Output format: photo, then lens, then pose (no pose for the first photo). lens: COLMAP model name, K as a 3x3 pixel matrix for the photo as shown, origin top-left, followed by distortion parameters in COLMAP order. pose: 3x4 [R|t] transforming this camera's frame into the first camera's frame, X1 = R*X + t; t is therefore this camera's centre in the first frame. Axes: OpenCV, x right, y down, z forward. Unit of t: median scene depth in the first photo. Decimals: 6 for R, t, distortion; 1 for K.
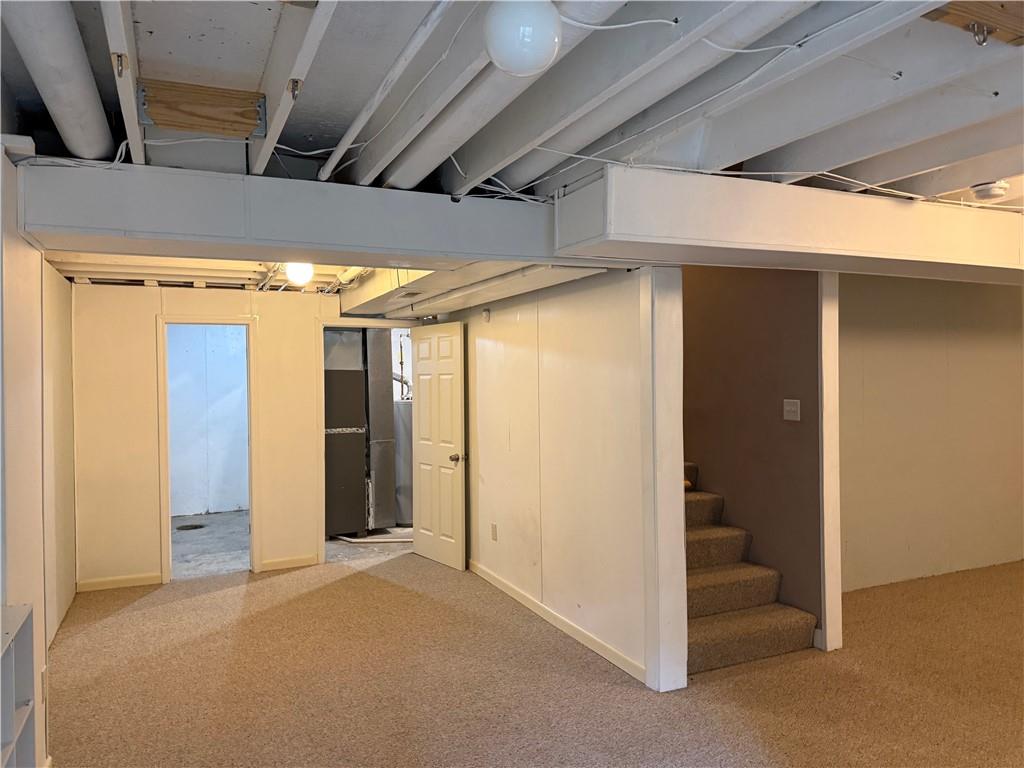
lens RADIAL K [[728.3, 0, 516.0], [0, 728.3, 383.9], [0, 0, 1]] dist [0.039021, -0.038841]
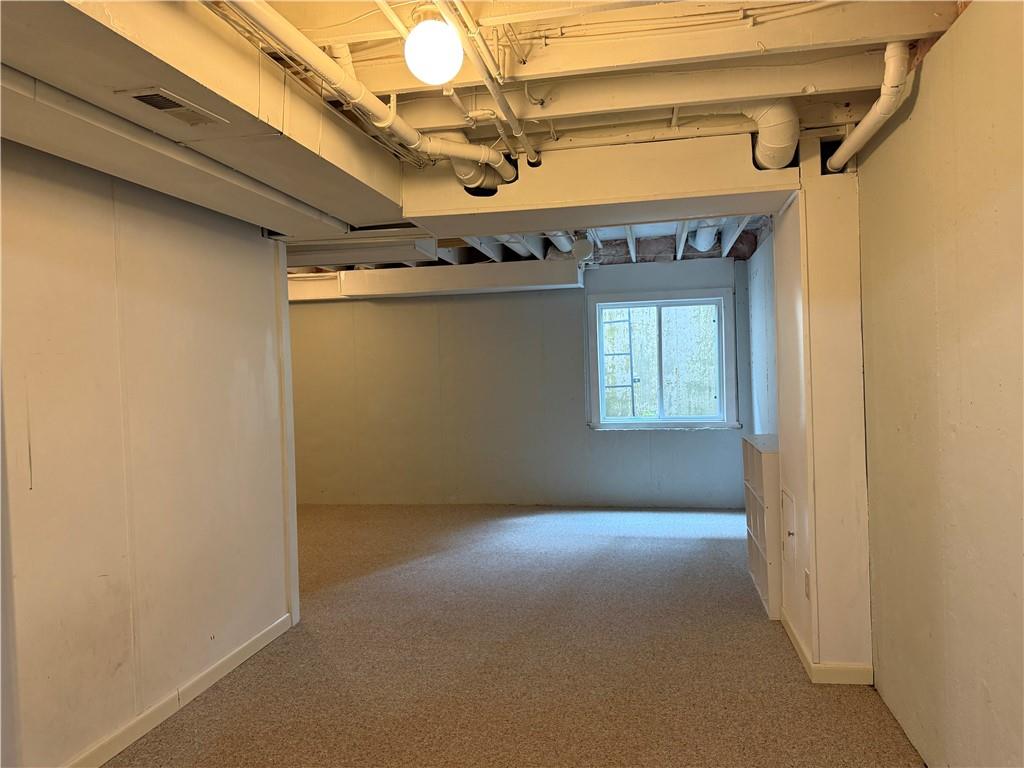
lens RADIAL K [[728.3, 0, 512.6], [0, 728.3, 381.6], [0, 0, 1]] dist [0.039021, -0.038841]
pose [[-0.806884, 0.026540, 0.590114, -0.665210], [0.053283, 0.998188, 0.027963, 0.035831], [-0.588302, 0.054005, -0.806836, 1.511266]]
